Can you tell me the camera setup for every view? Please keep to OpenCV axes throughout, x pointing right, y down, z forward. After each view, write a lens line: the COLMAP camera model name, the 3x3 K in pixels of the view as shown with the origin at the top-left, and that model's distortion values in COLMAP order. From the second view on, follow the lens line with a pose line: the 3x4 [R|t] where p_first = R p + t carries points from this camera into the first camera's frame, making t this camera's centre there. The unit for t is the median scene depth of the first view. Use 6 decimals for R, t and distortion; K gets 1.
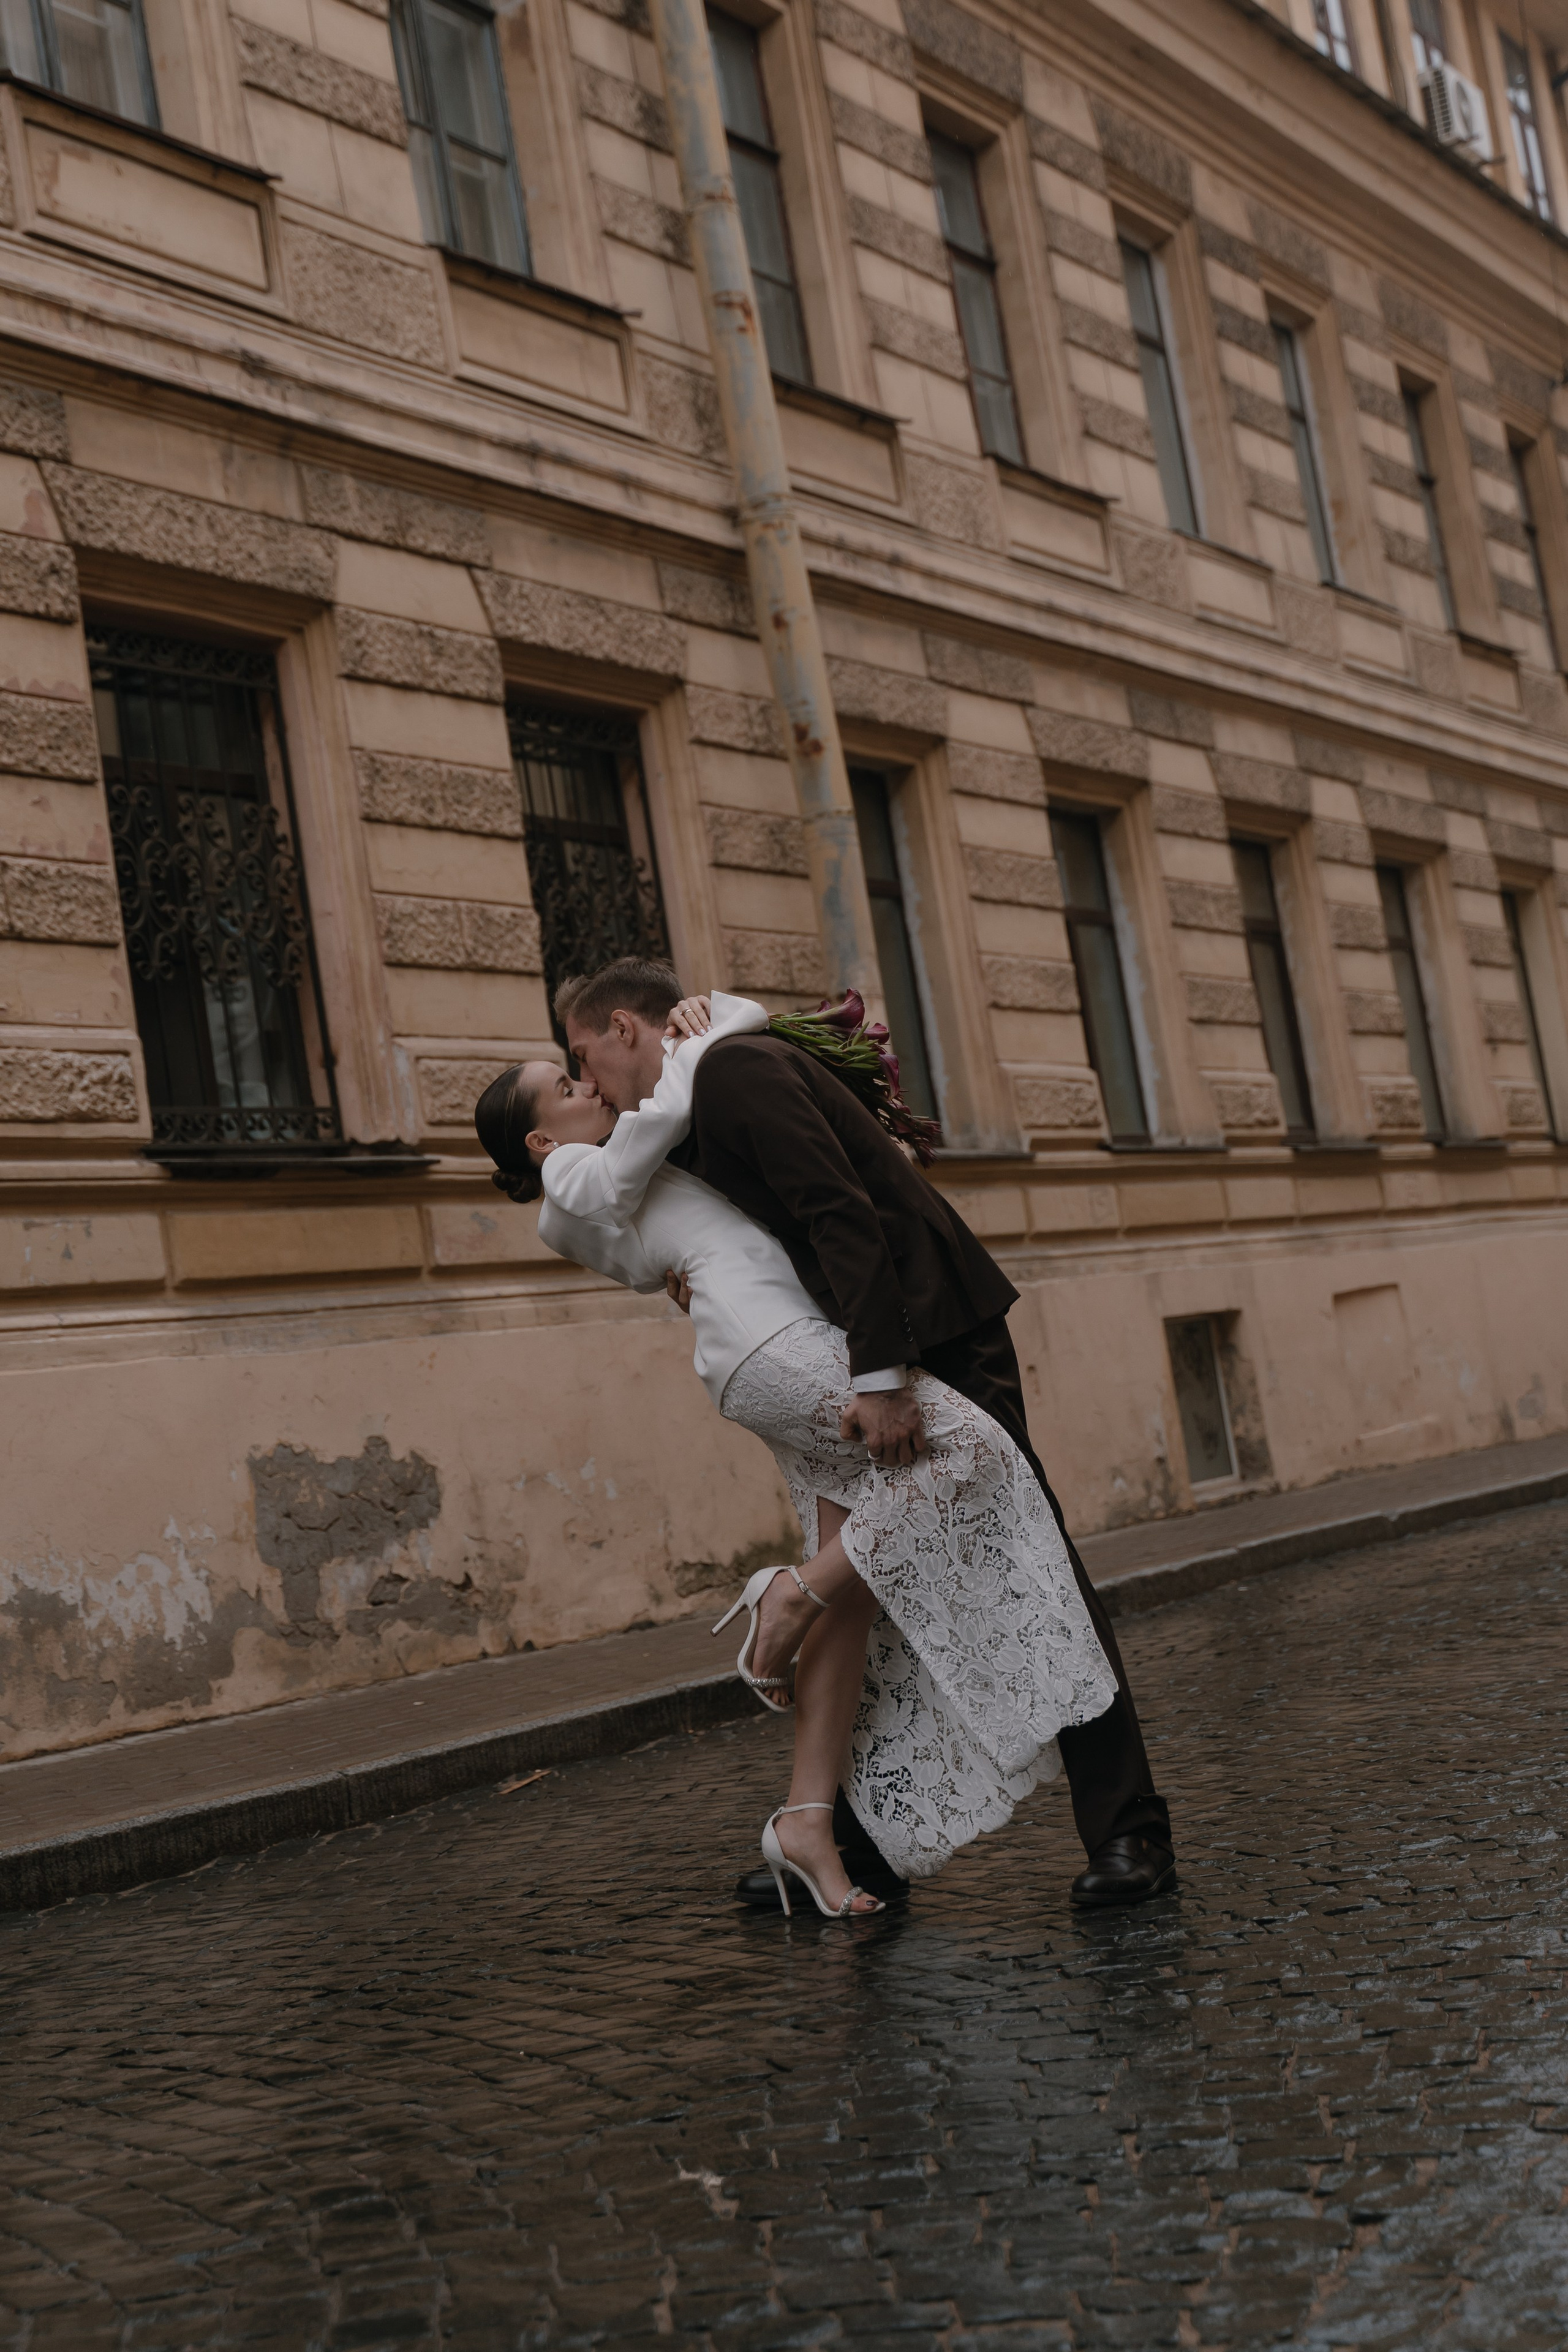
lens RADIAL K [[3631.7, 0, 674.2], [0, 3631.7, 1022.3], [0, 0, 1]] dist [0.033973, -0.187308]
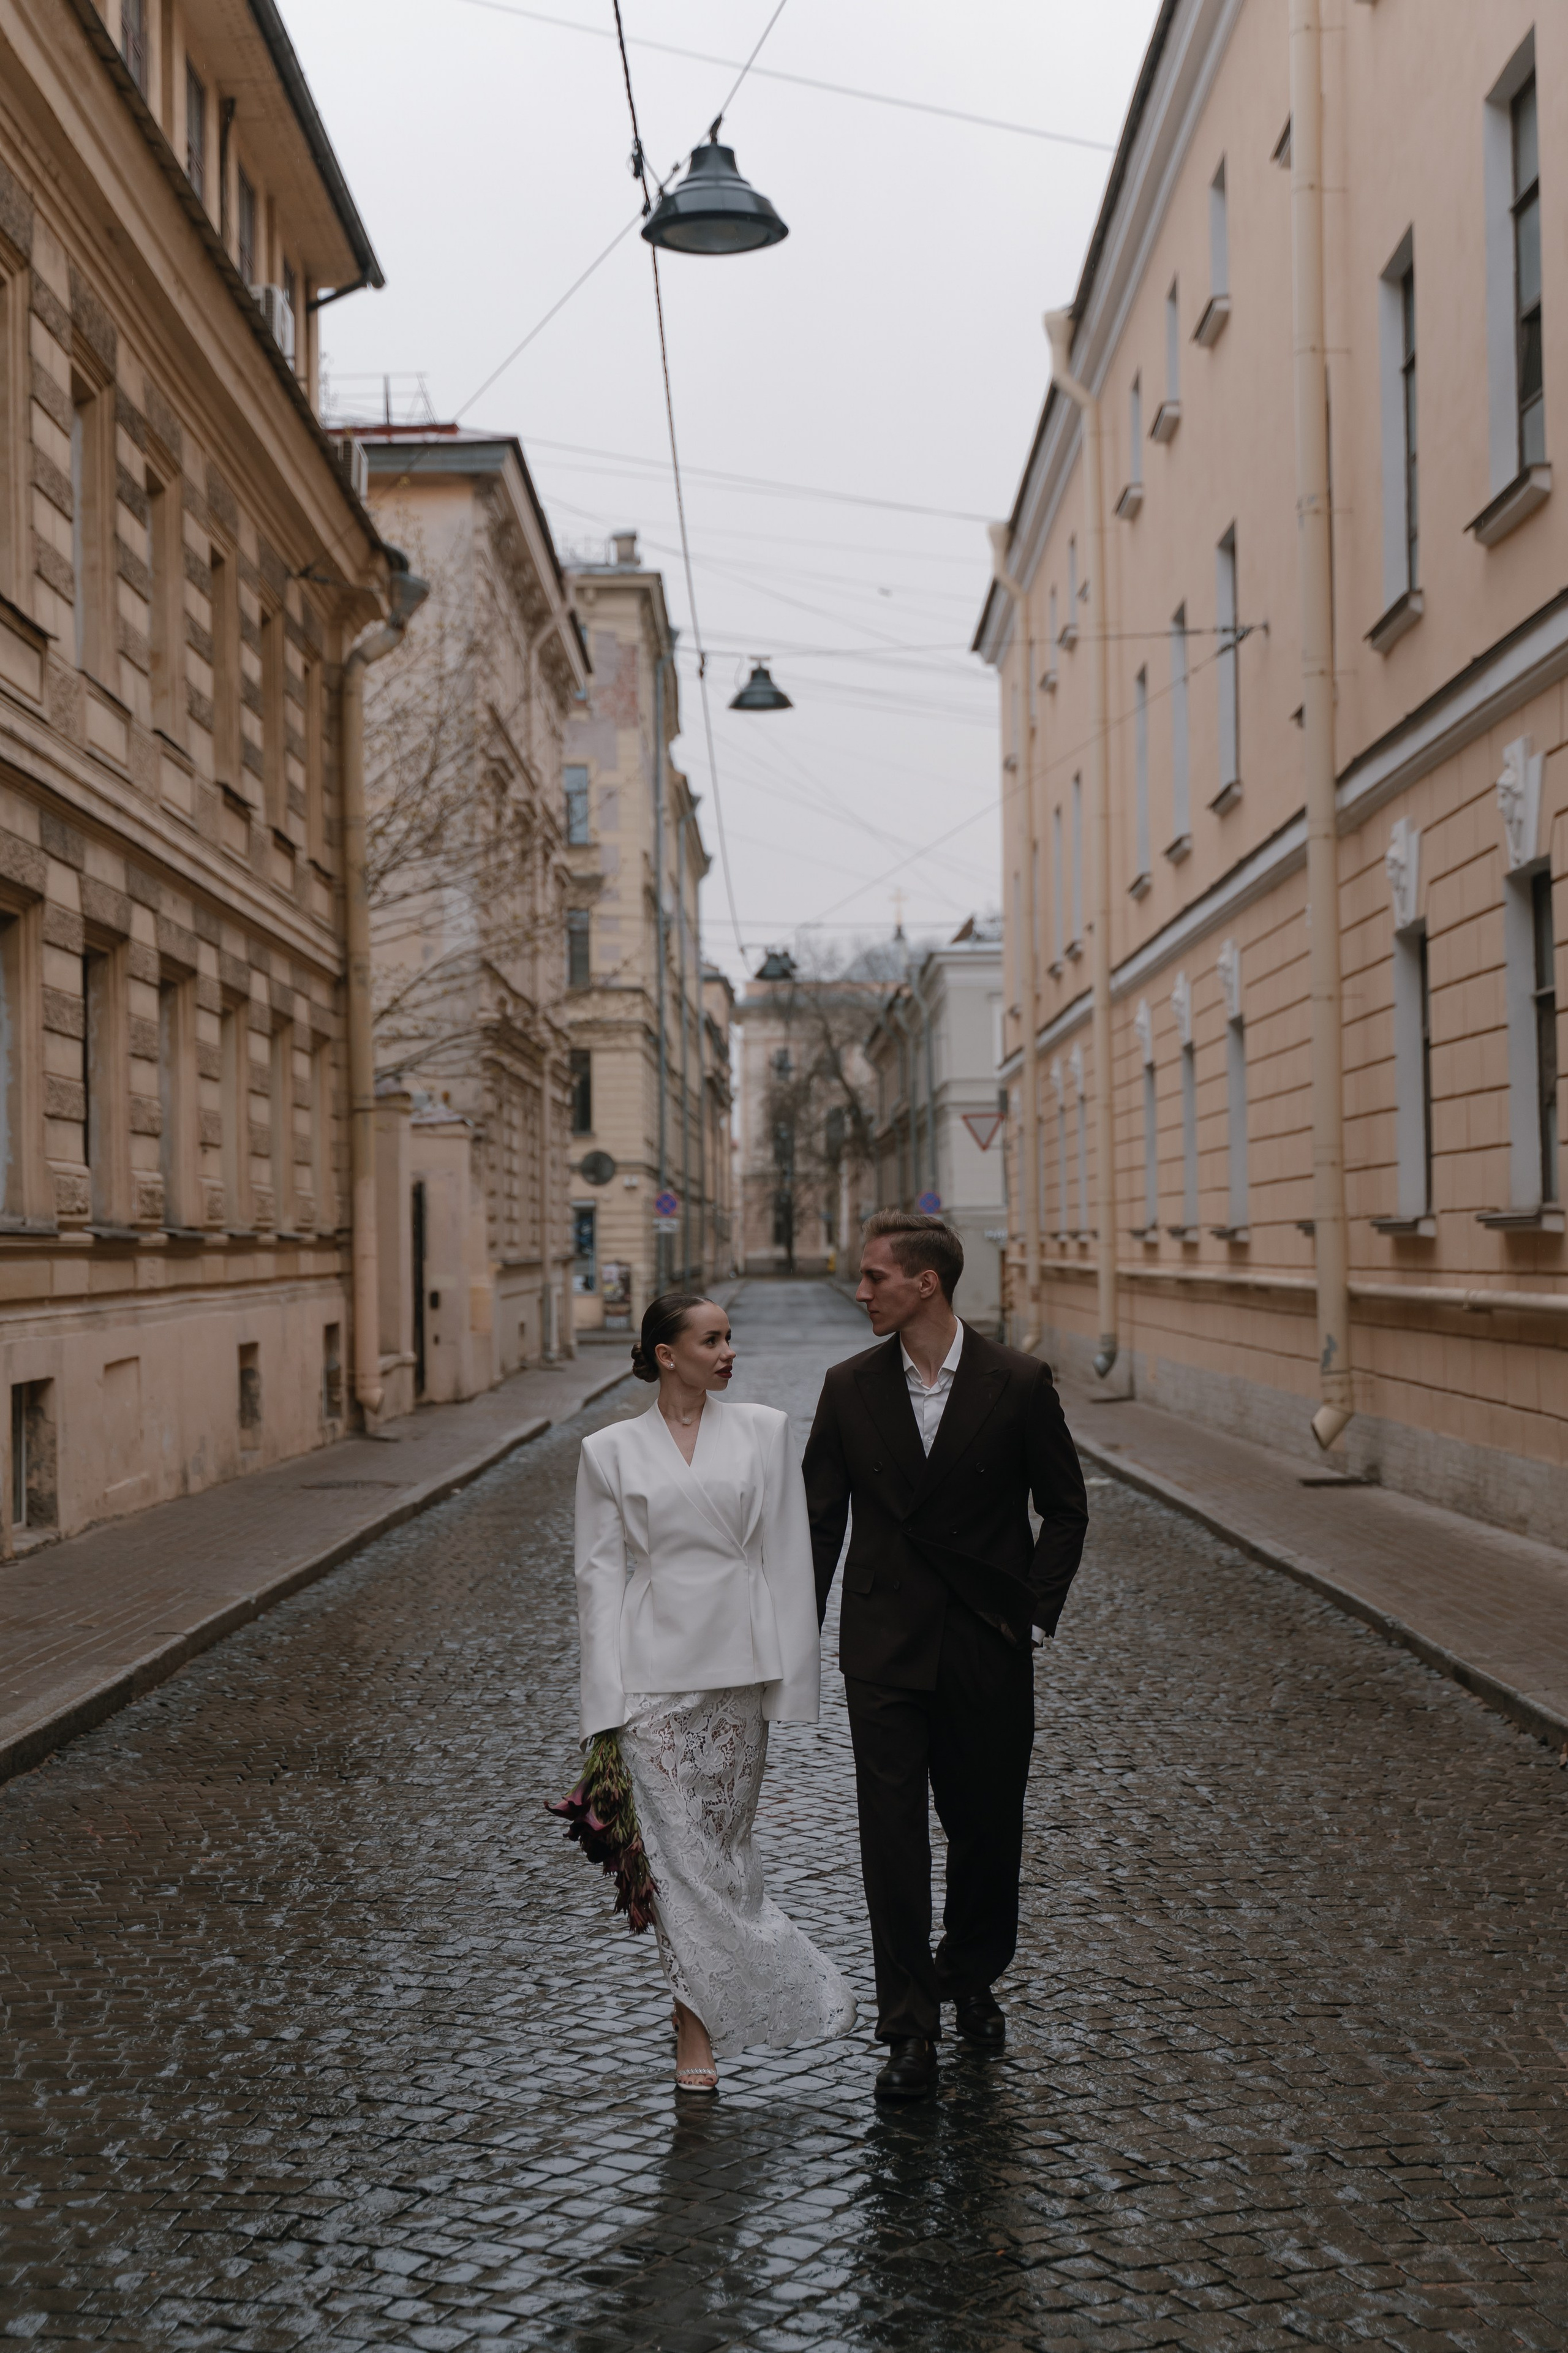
lens RADIAL K [[3185.8, 0, 794.9], [0, 3185.8, 1150.6], [0, 0, 1]] dist [0.031597, -0.042216]
pose [[0.848206, 0.156445, 0.506035, -0.220176], [-0.178649, 0.983901, -0.004733, -0.036661], [-0.498629, -0.086388, 0.862500, 0.047770]]
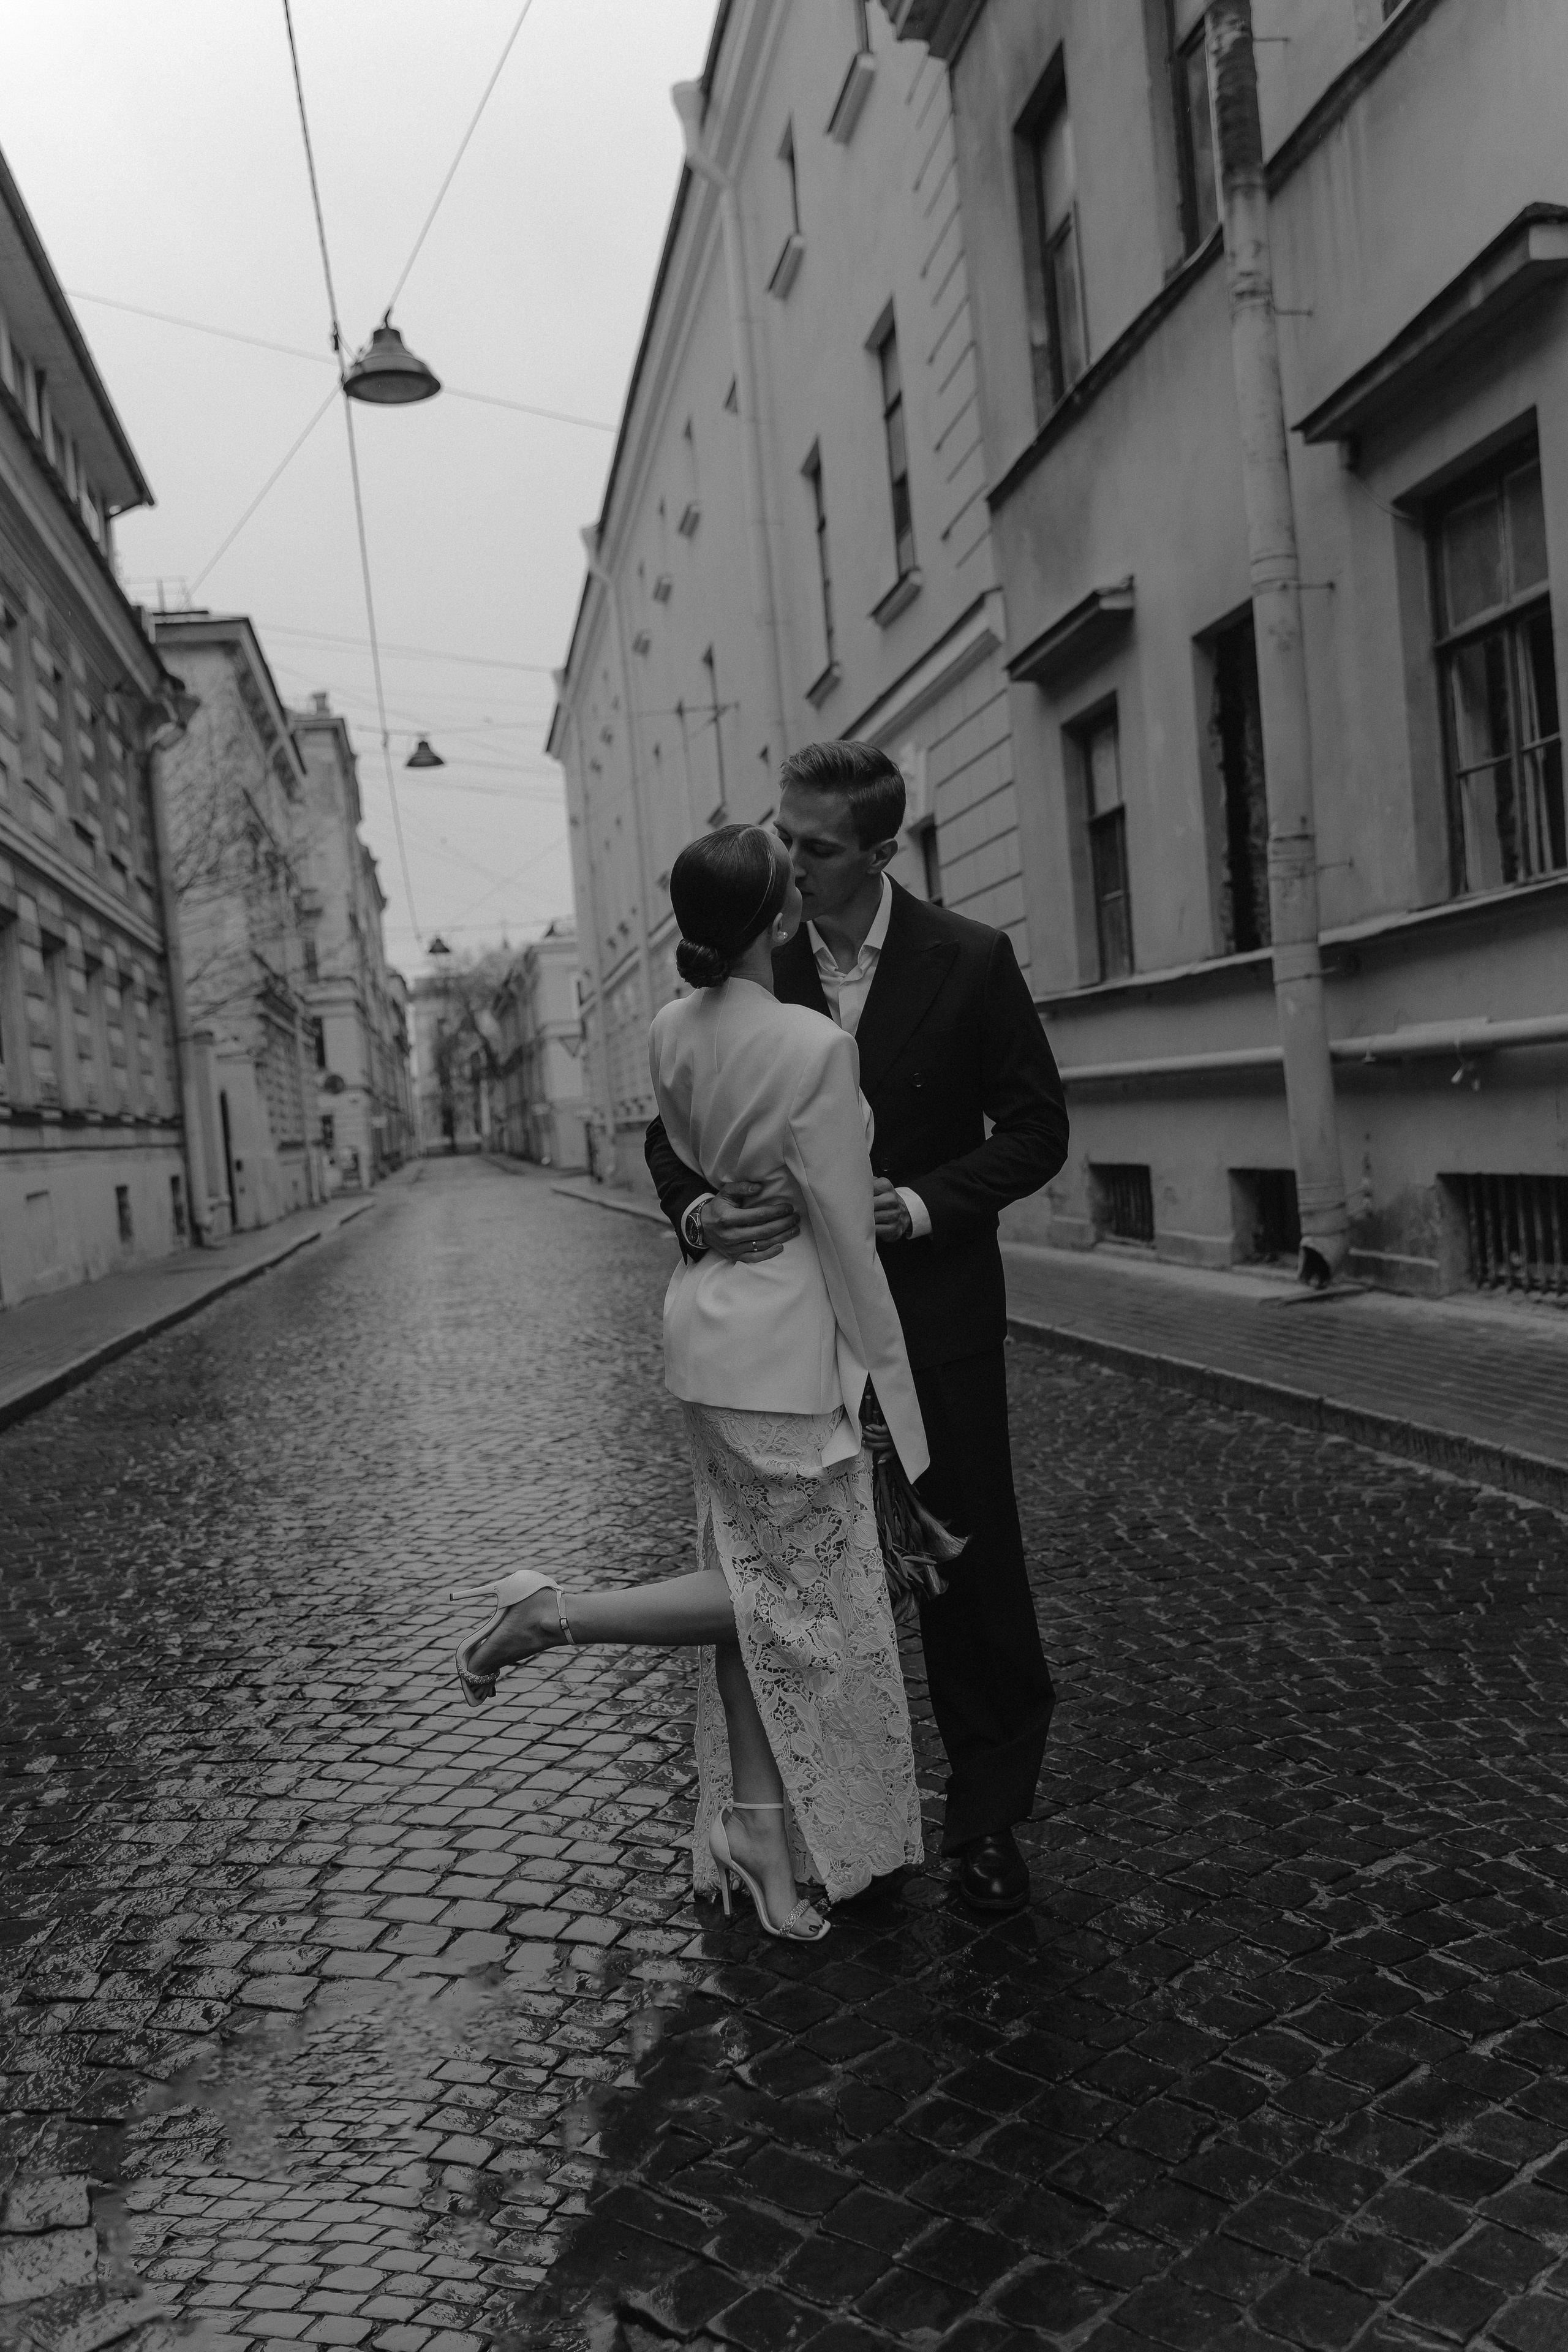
lens RADIAL K [[1888.4, 0, 795.9], [0, 1888.4, 1180.6], [0, 0, 1]] dist [-0.016825, 0.009244]
pose [[0.750891, 0.068129, 0.656903, -0.192221], [-0.111905, 0.993407, 0.024888, 0.006306], [-0.650877, -0.092200, 0.753564, 0.124342]]
